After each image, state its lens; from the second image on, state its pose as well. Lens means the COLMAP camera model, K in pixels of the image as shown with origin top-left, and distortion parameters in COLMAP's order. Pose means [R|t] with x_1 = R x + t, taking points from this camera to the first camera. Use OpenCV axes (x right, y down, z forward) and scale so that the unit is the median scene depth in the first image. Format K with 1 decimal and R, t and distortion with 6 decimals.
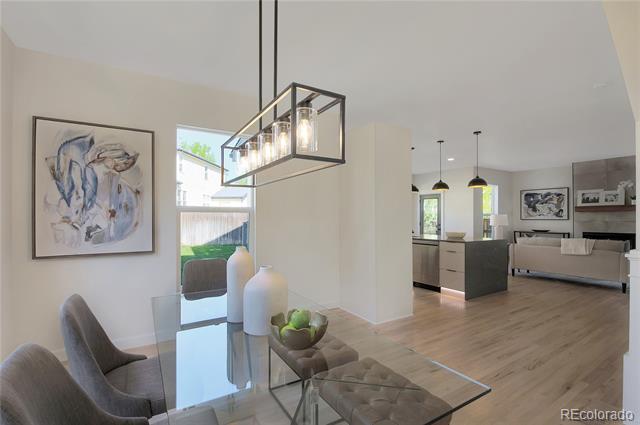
lens RADIAL K [[296.1, 0, 320.0], [0, 296.1, 212.5], [0, 0, 1]] dist [-0.014136, -0.000215]
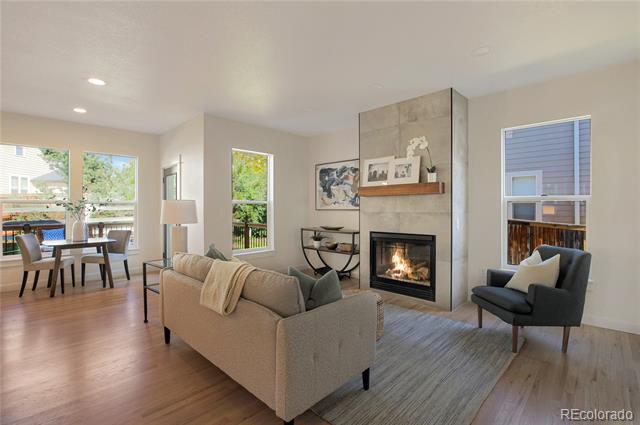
lens RADIAL K [[296.1, 0, 320.0], [0, 296.1, 212.5], [0, 0, 1]] dist [-0.014136, -0.000215]
pose [[0.966391, -0.007323, 0.256972, 0.620424], [-0.001490, 0.999418, 0.034083, 0.008959], [-0.257072, -0.033321, 0.965818, 0.436323]]
